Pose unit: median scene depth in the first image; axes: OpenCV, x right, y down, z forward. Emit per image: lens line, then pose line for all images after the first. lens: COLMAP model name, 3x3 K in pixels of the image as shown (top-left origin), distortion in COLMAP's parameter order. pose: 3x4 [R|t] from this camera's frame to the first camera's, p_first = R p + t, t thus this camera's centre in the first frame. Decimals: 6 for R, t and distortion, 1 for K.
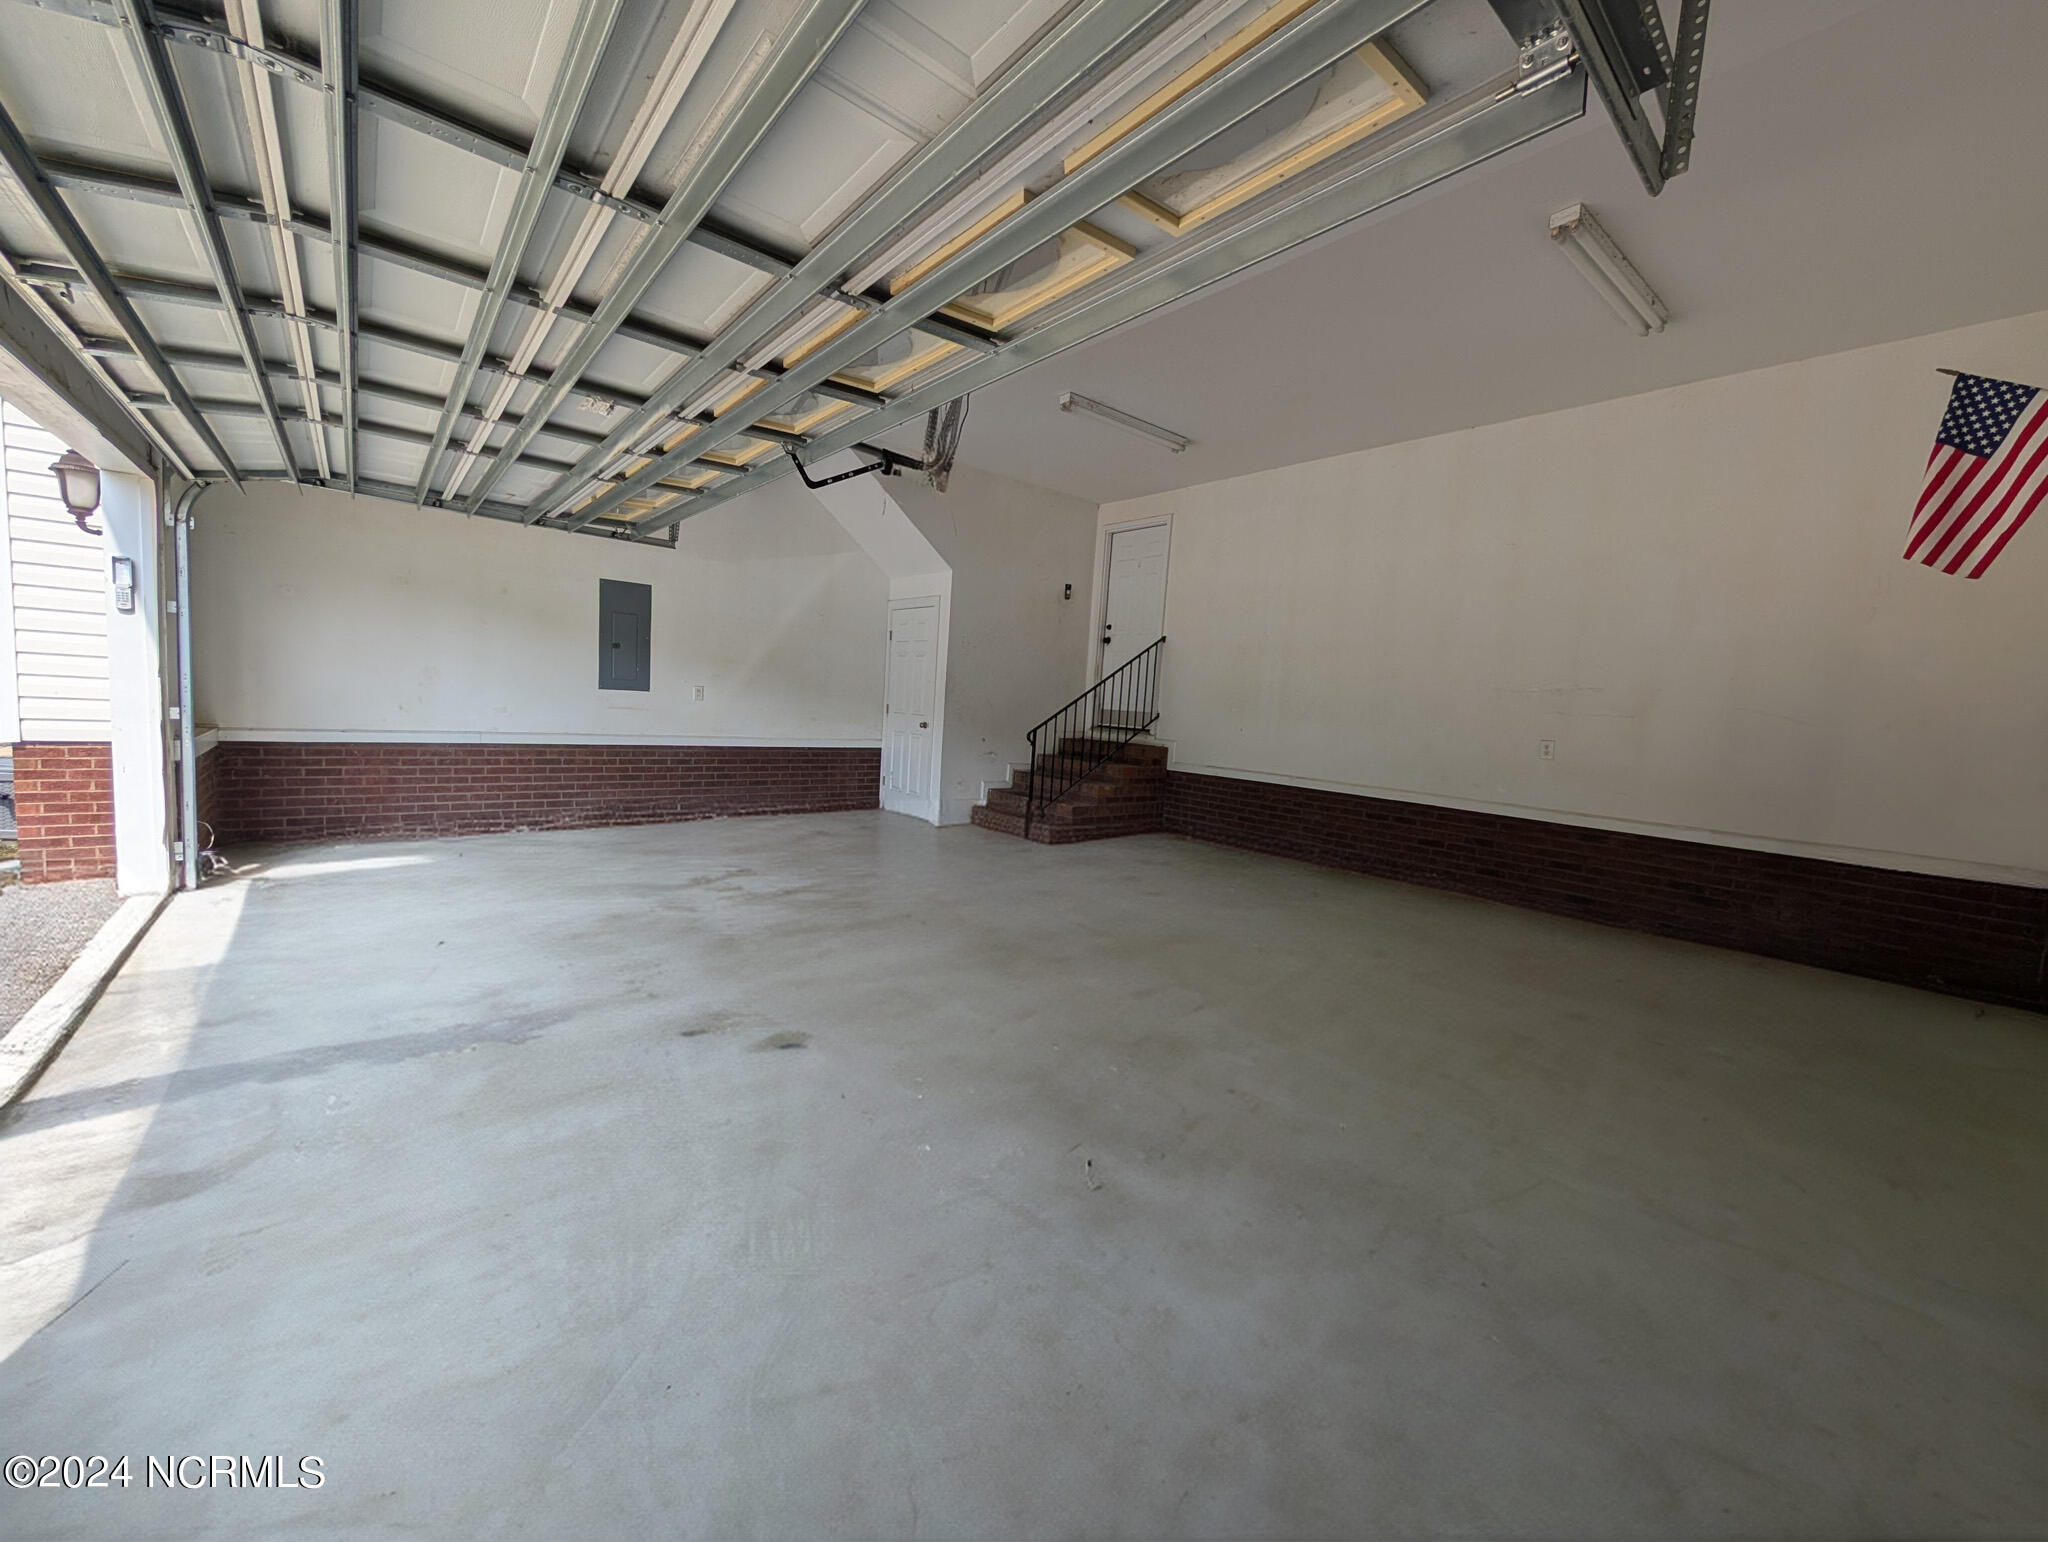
lens RADIAL K [[780.4, 0, 1024.0], [0, 780.4, 771.0], [0, 0, 1]] dist [-0.000740, 0.000133]
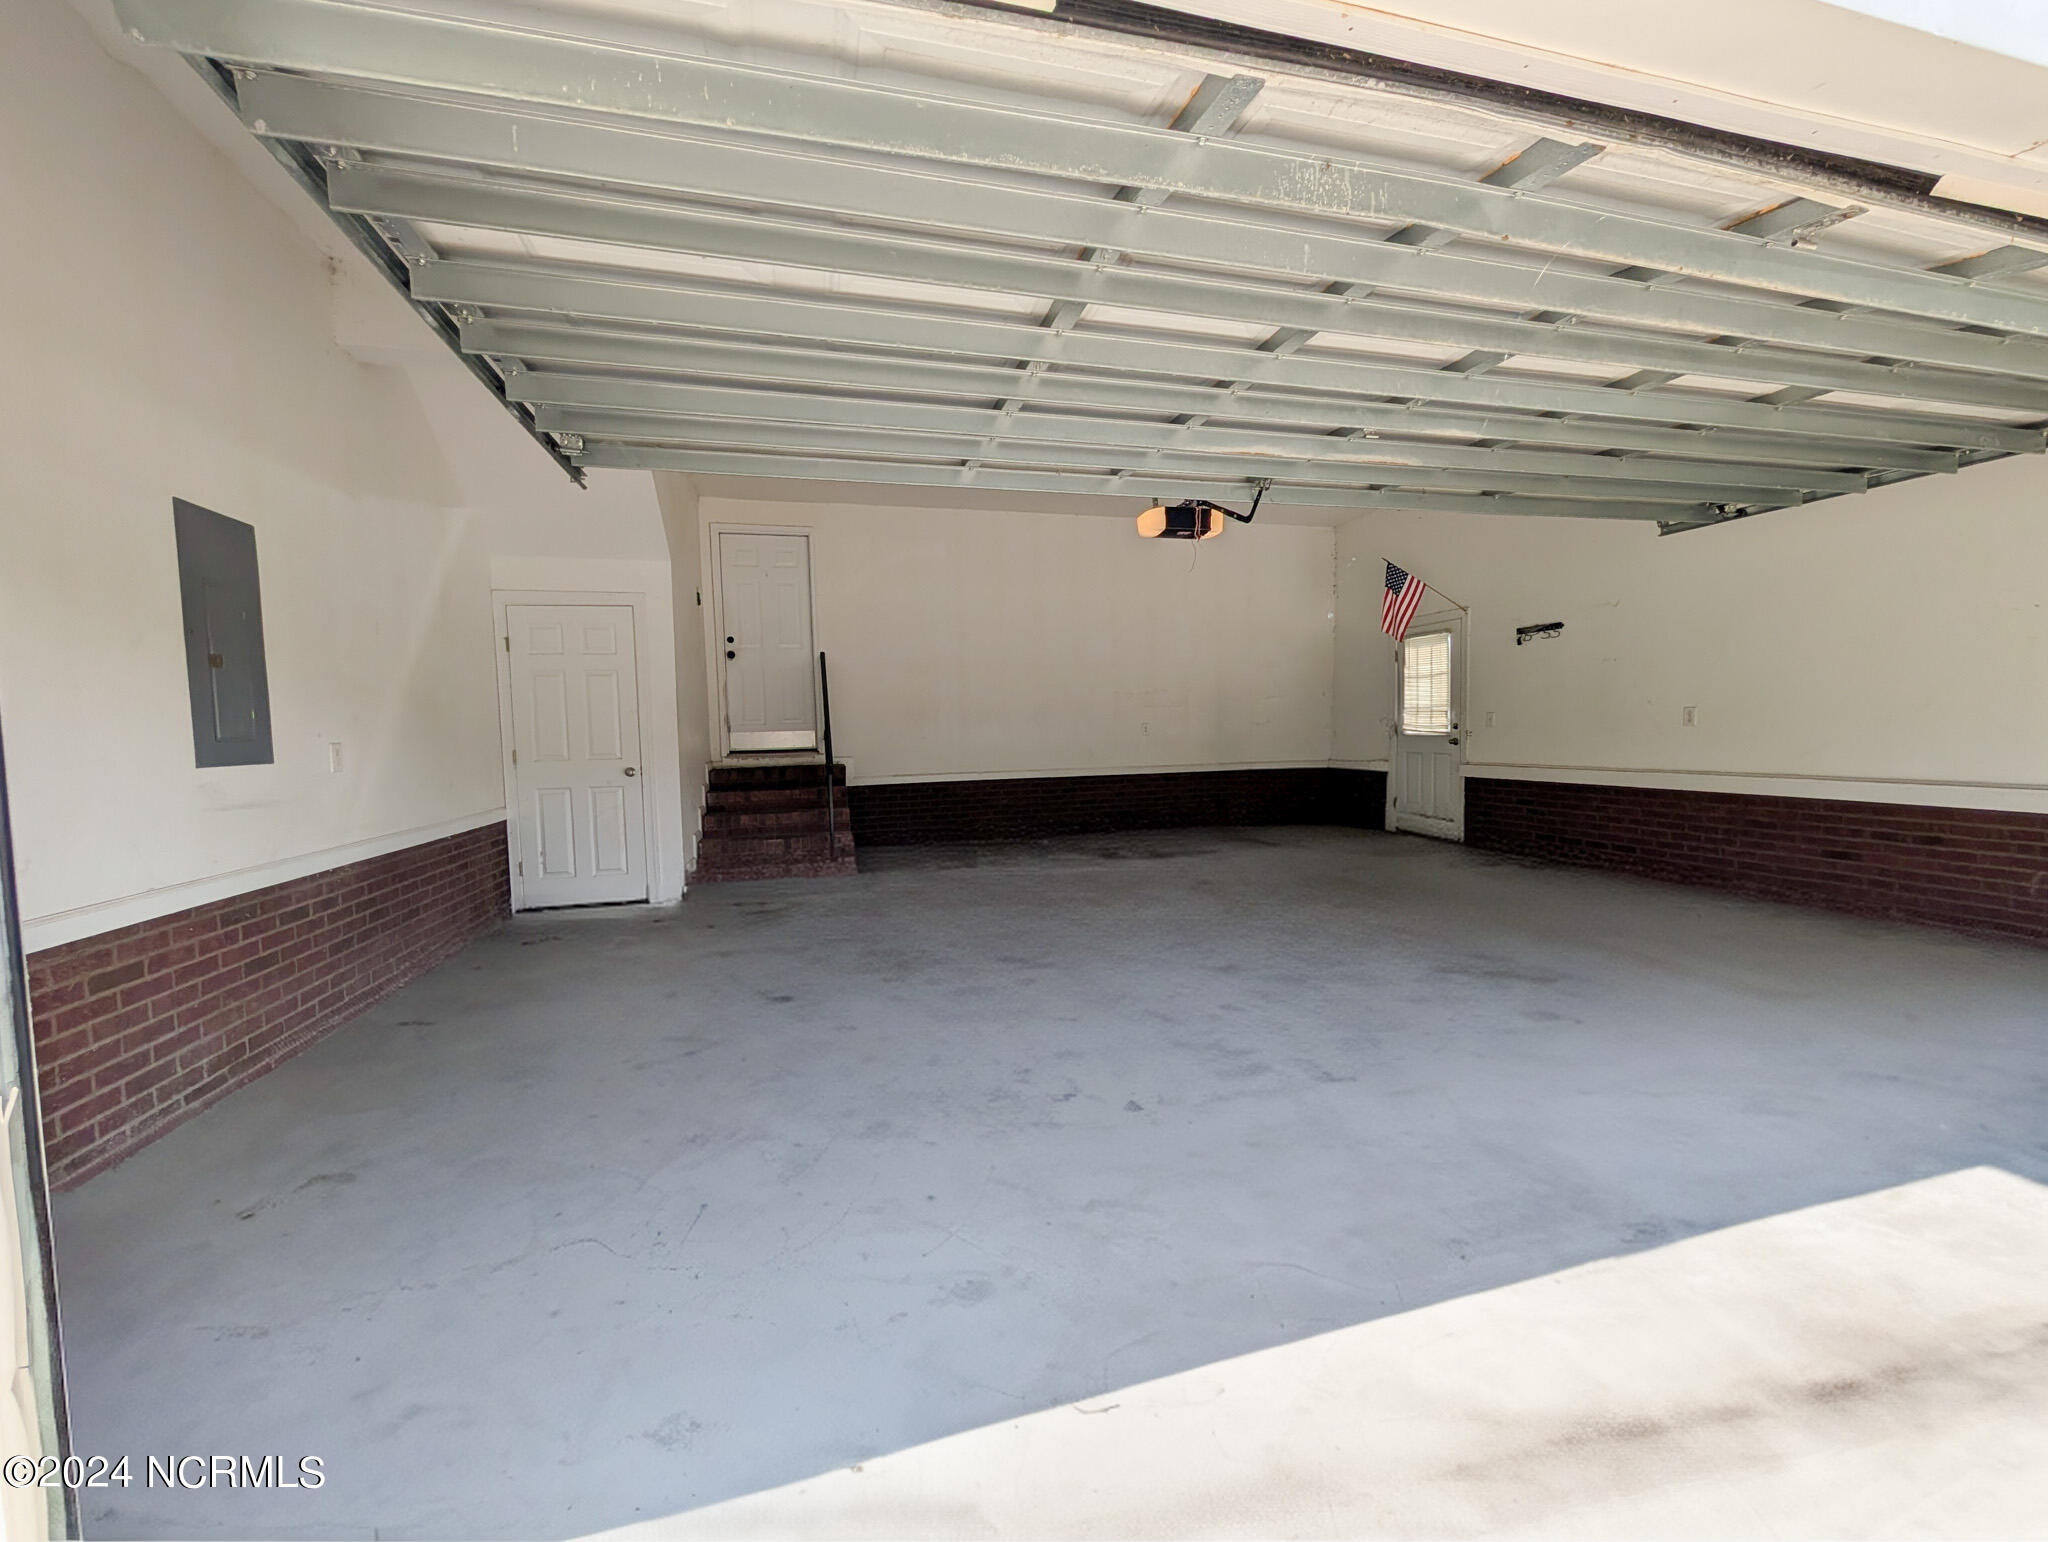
lens RADIAL K [[780.4, 0, 1024.0], [0, 780.4, 771.0], [0, 0, 1]] dist [-0.000740, 0.000133]
pose [[0.423731, -0.123093, 0.897385, -0.691752], [0.133934, 0.988347, 0.072328, -0.071368], [-0.895831, 0.089543, 0.435280, 0.415382]]
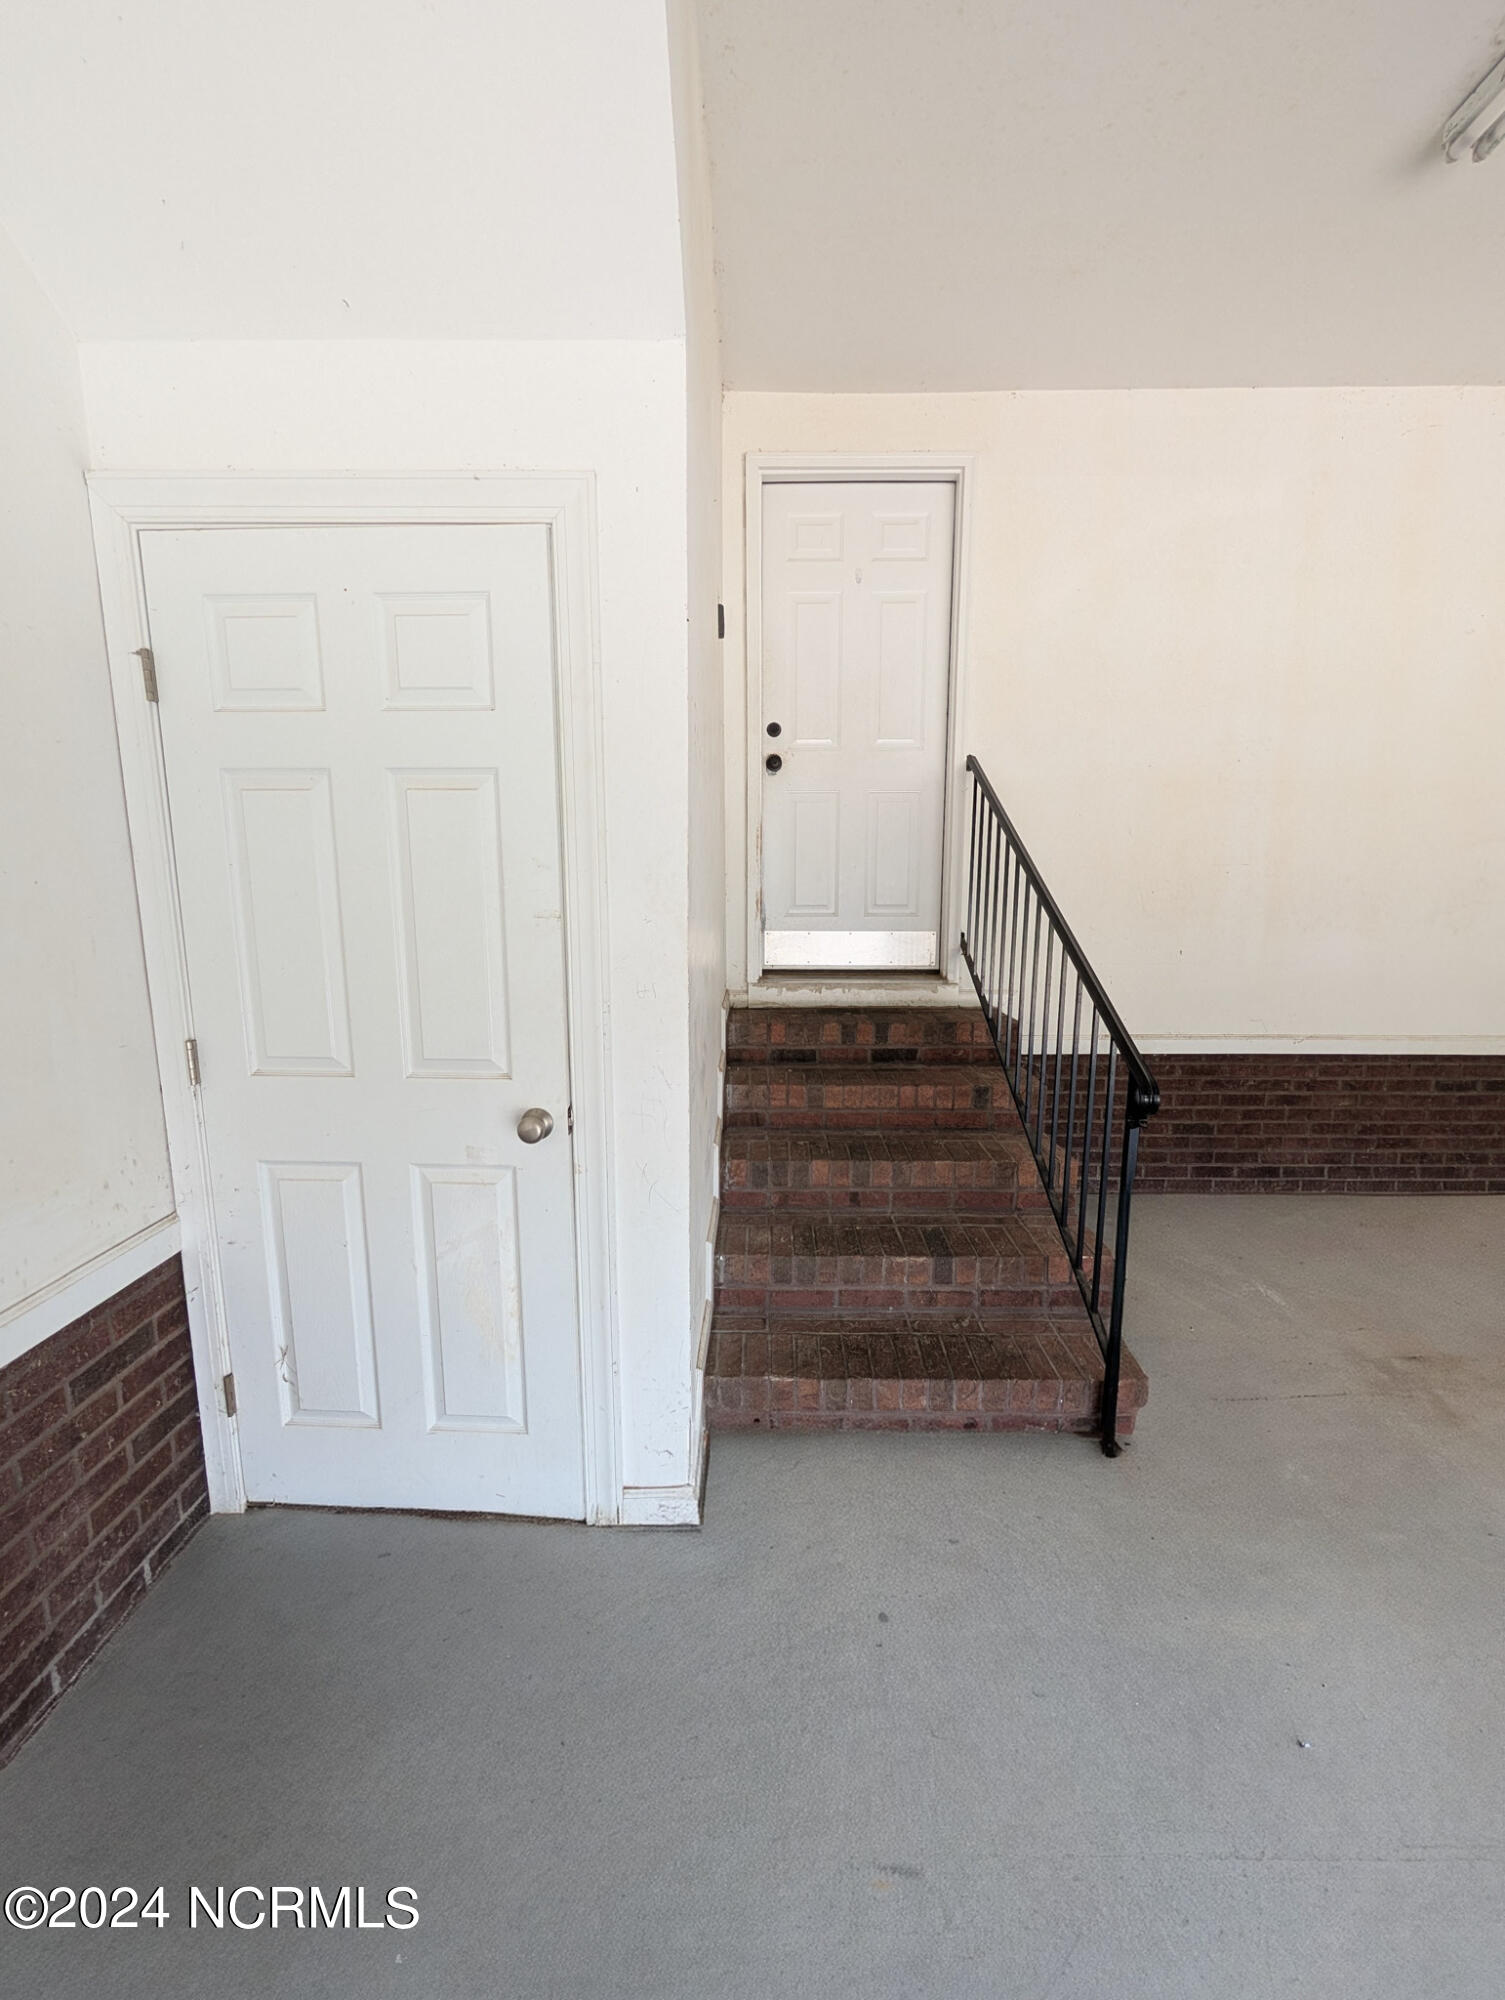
lens RADIAL K [[762.1, 0, 748.4], [0, 762.1, 992.7], [0, 0, 1]] dist [-0.000740, 0.000133]
pose [[0.659604, -0.172571, 0.731534, -0.266136], [0.108264, 0.984950, 0.134733, -0.129365], [-0.743775, -0.009672, 0.668360, 0.921802]]
